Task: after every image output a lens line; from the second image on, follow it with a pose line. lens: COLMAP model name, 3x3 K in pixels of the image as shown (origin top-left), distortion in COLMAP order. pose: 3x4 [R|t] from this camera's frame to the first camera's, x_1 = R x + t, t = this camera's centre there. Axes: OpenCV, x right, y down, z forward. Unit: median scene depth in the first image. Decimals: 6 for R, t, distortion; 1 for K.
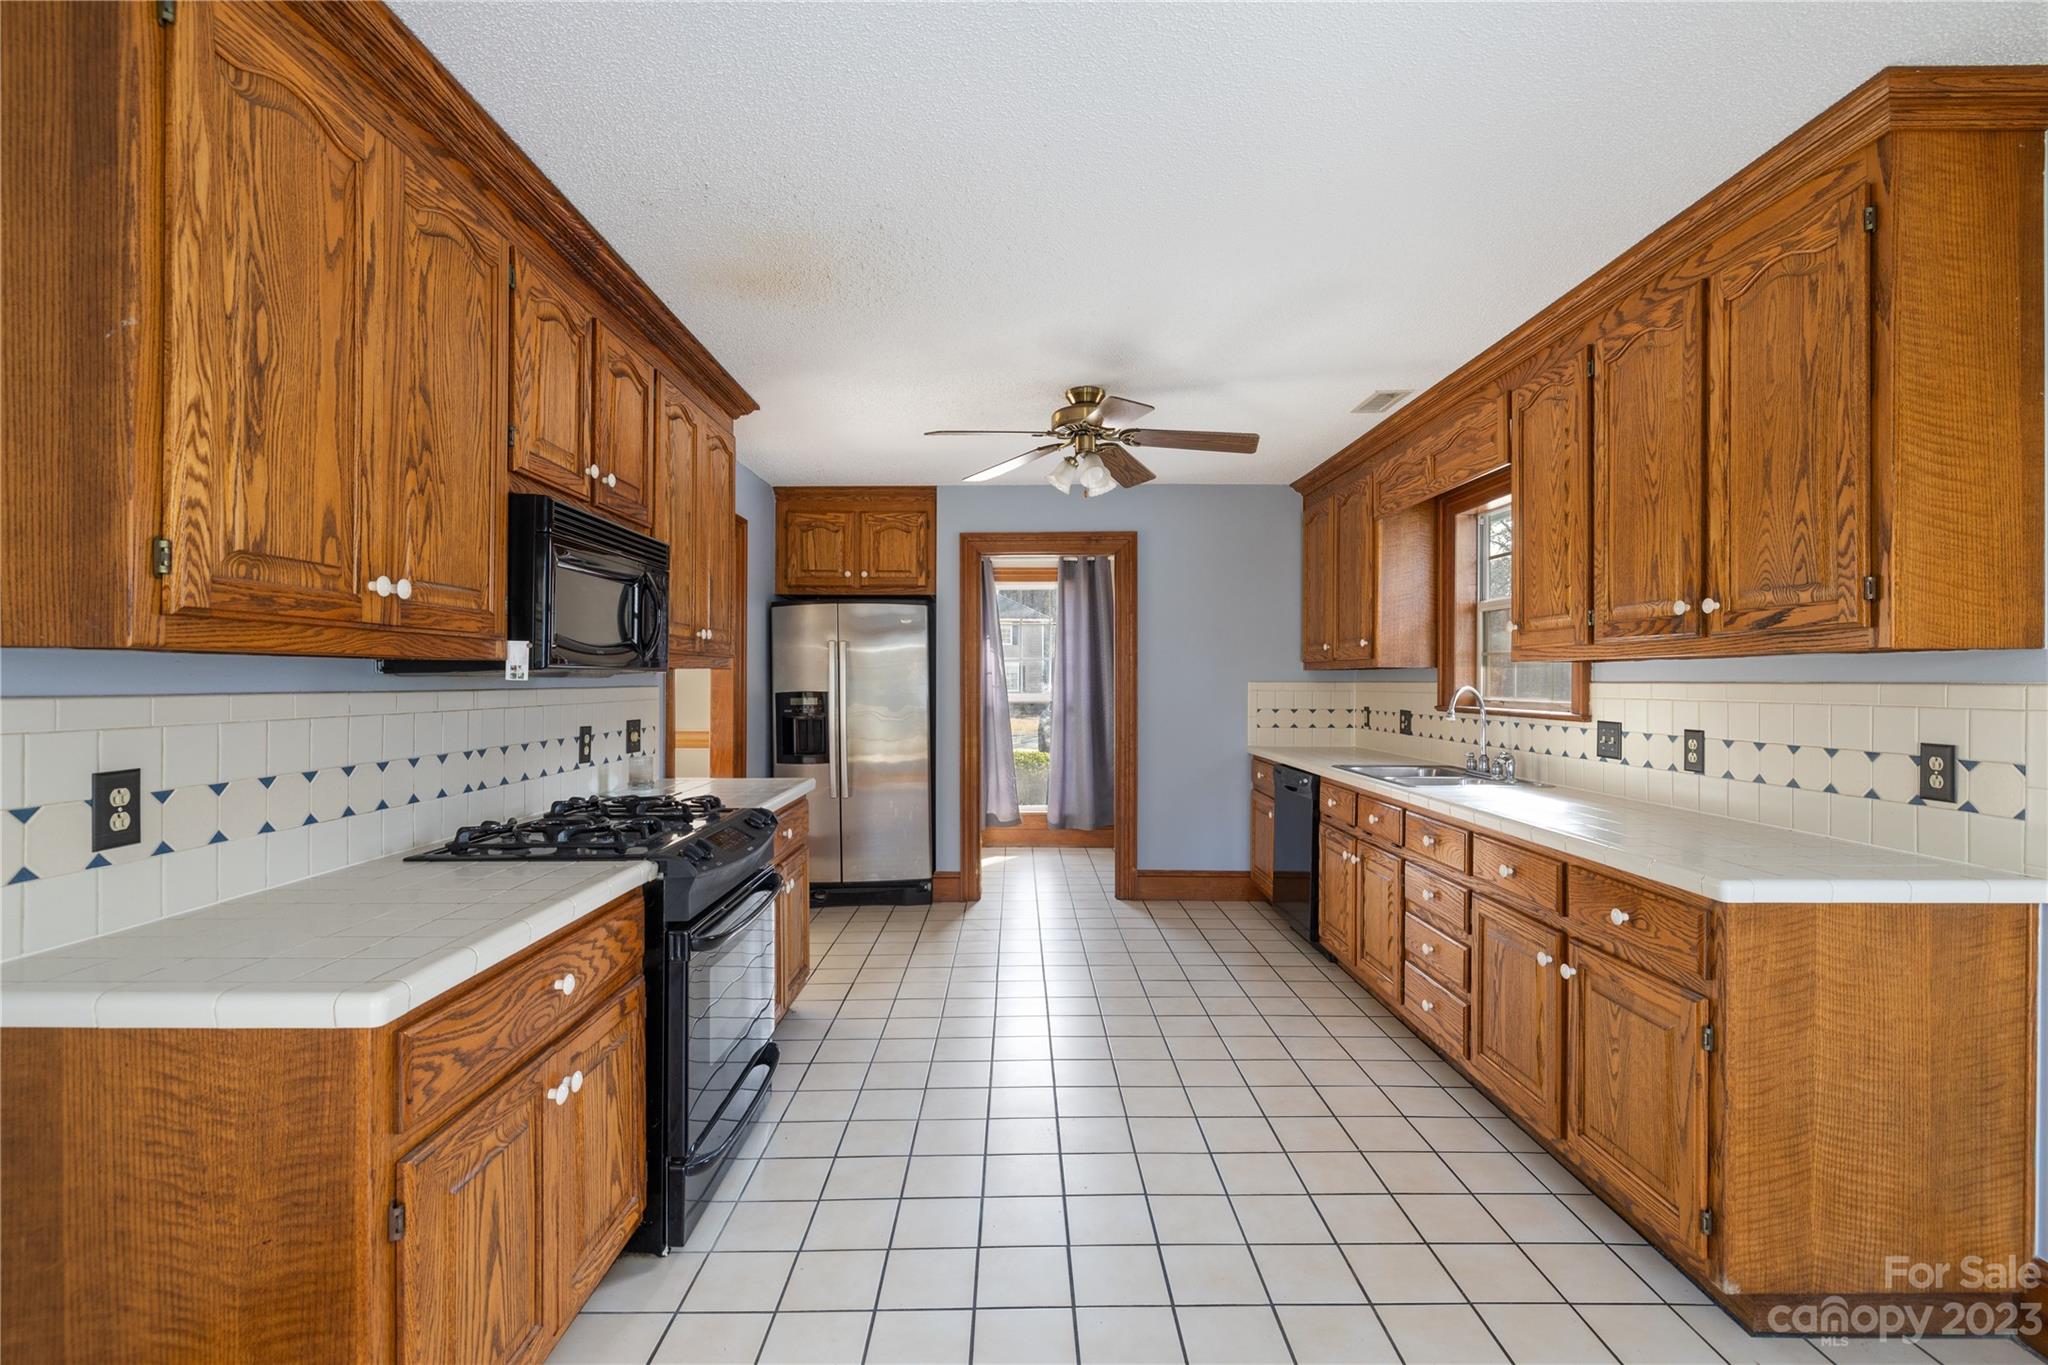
lens RADIAL K [[943.4, 0, 1024.0], [0, 943.4, 682.5], [0, 0, 1]] dist [-0.001914, -0.000174]
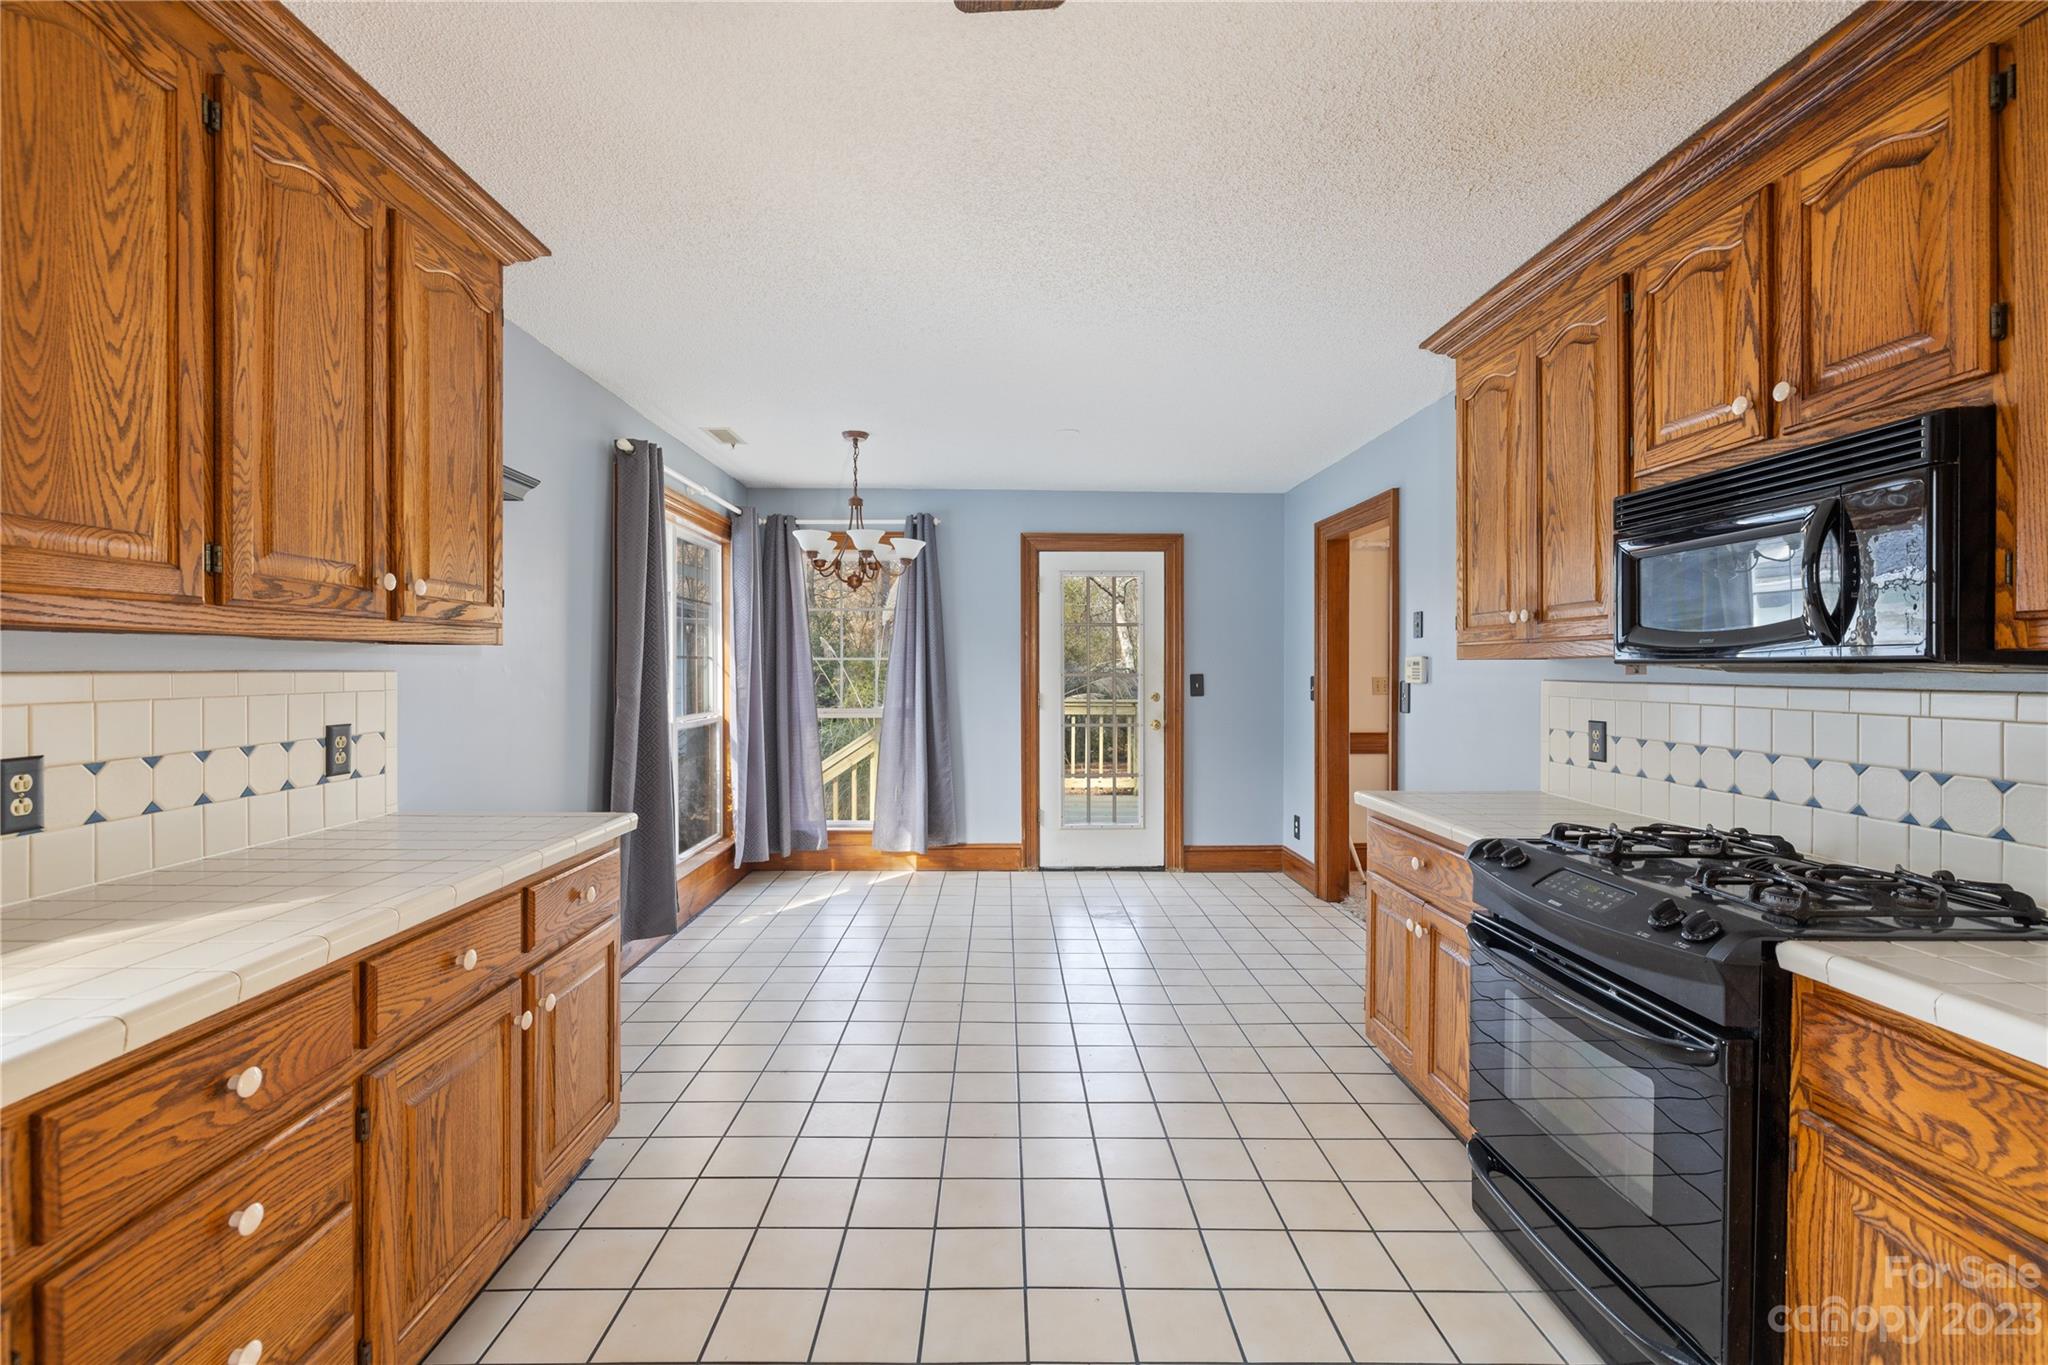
lens RADIAL K [[910.1, 0, 1016.3], [0, 910.1, 673.7], [0, 0, 1]] dist [-0.003211, -0.000469]
pose [[-0.999978, -0.005344, -0.003984, 0.198921], [-0.005385, 0.999934, 0.010187, -0.013036], [0.003929, 0.010208, -0.999940, 2.494390]]
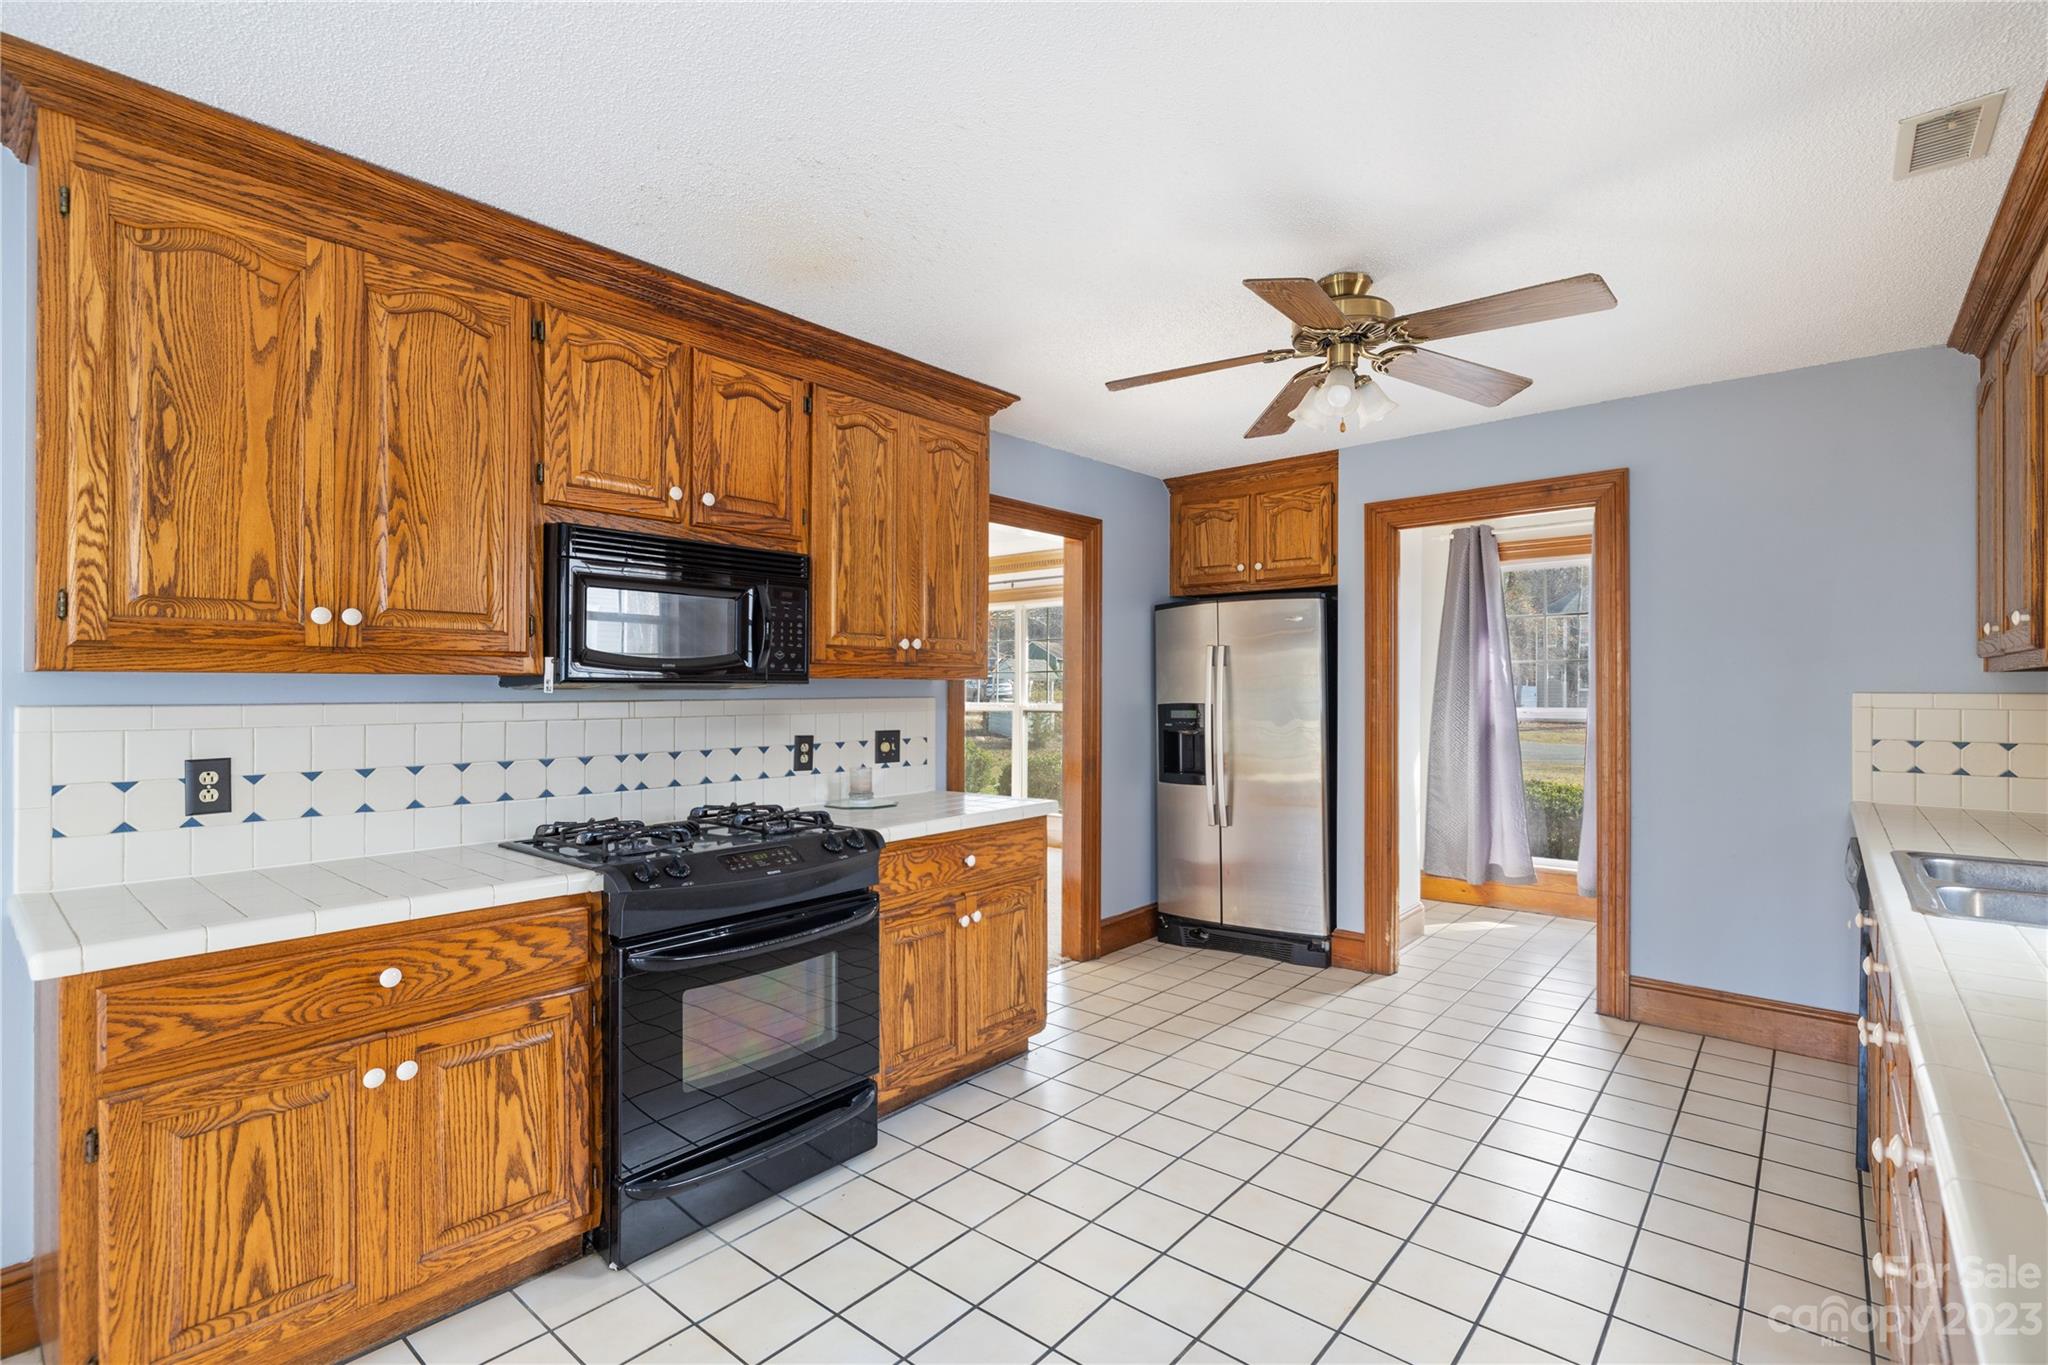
lens RADIAL K [[958.3, 0, 999.2], [0, 958.3, 684.7], [0, 0, 1]] dist [-0.007506, 0.000958]
pose [[0.748317, -0.004259, -0.663327, 0.741653], [-0.000189, 0.999978, -0.006635, -0.005687], [0.663341, 0.005090, 0.748300, 0.632507]]
